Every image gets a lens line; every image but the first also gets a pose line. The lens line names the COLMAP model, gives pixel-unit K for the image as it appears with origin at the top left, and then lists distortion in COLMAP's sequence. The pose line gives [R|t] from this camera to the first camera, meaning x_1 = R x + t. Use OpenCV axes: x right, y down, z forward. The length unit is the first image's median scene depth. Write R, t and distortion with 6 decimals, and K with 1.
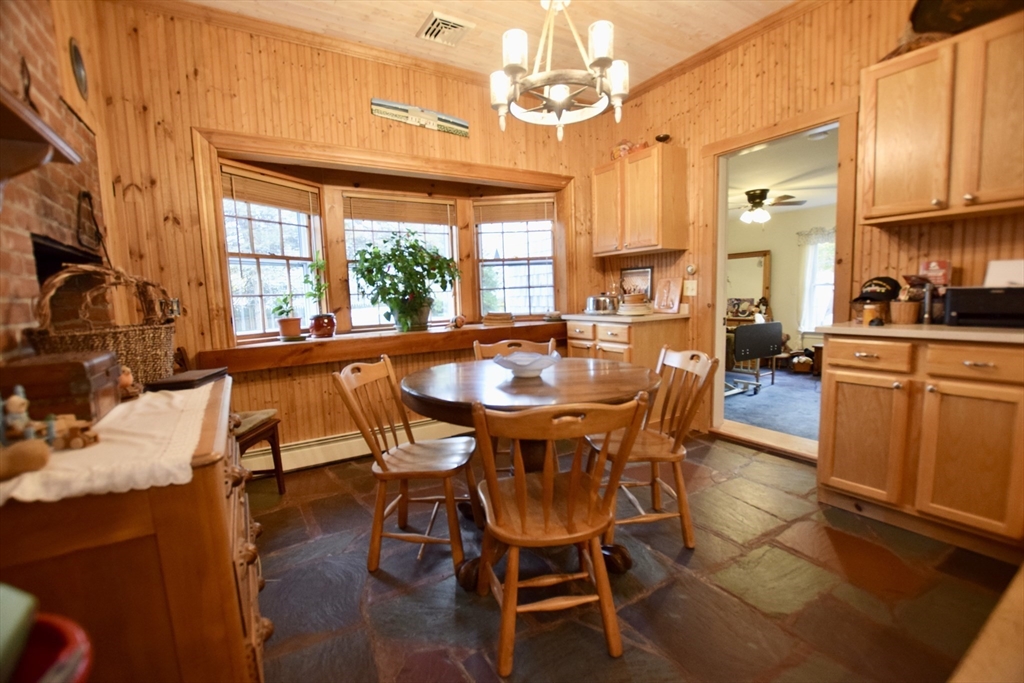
lens RADIAL K [[448.7, 0, 507.4], [0, 448.7, 340.1], [0, 0, 1]] dist [-0.030249, 0.001301]
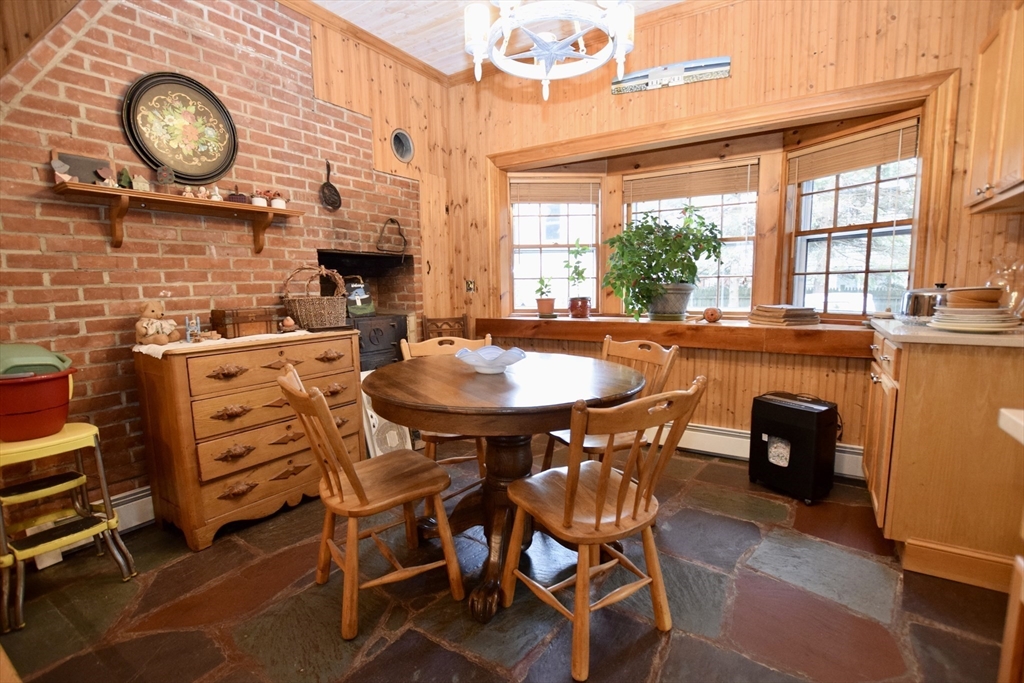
lens RADIAL K [[448.7, 0, 502.6], [0, 448.7, 341.8], [0, 0, 1]] dist [-0.030249, 0.001301]
pose [[0.440942, 0.136303, -0.887126, 0.477863], [-0.097752, 0.989815, 0.103494, -0.042089], [0.892197, 0.041084, 0.449775, 0.329816]]
